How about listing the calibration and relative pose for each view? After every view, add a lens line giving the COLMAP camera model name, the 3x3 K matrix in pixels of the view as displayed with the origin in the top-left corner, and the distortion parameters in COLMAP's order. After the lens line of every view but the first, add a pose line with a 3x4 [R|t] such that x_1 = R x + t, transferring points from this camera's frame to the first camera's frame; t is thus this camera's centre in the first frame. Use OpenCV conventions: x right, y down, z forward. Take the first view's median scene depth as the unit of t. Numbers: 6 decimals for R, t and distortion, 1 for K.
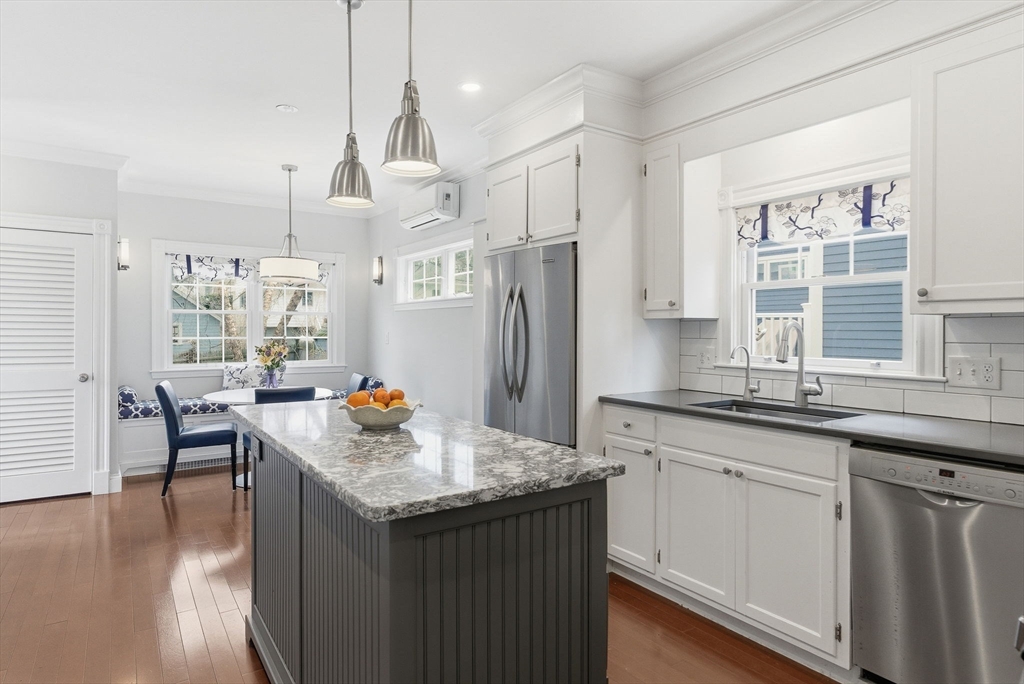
lens RADIAL K [[586.3, 0, 509.9], [0, 586.3, 334.8], [0, 0, 1]] dist [-0.002006, -0.000173]
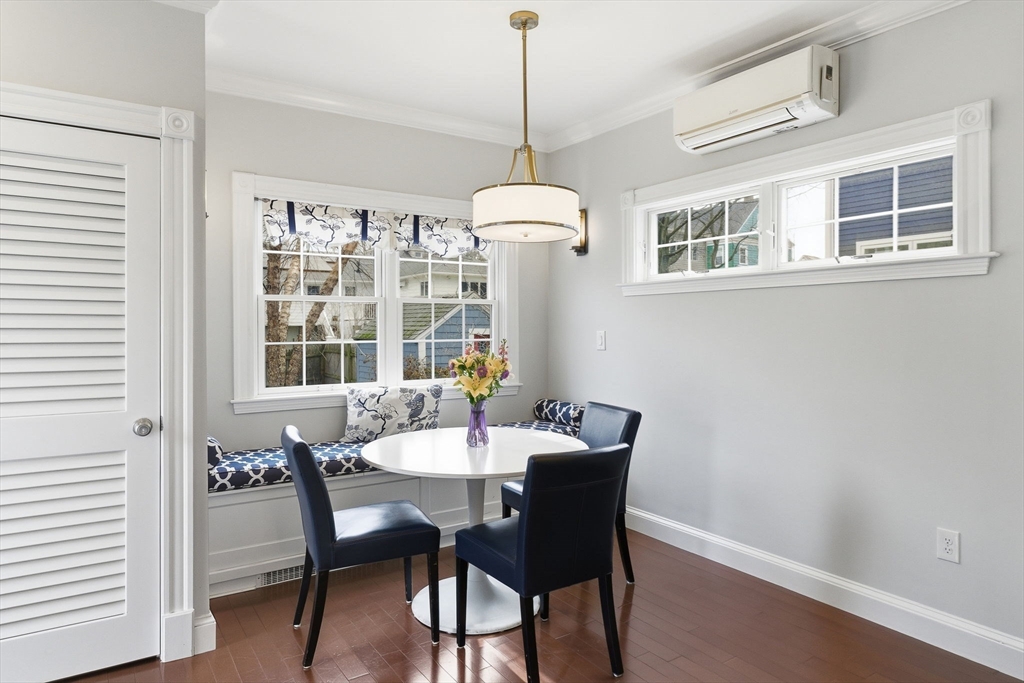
lens RADIAL K [[629.0, 0, 514.0], [0, 629.0, 332.6], [0, 0, 1]] dist [0.001042, 0.002028]
pose [[0.999926, -0.006847, 0.010093, -0.336553], [0.006866, 0.999975, -0.001861, -0.002397], [-0.010080, 0.001930, 0.999947, 0.372746]]
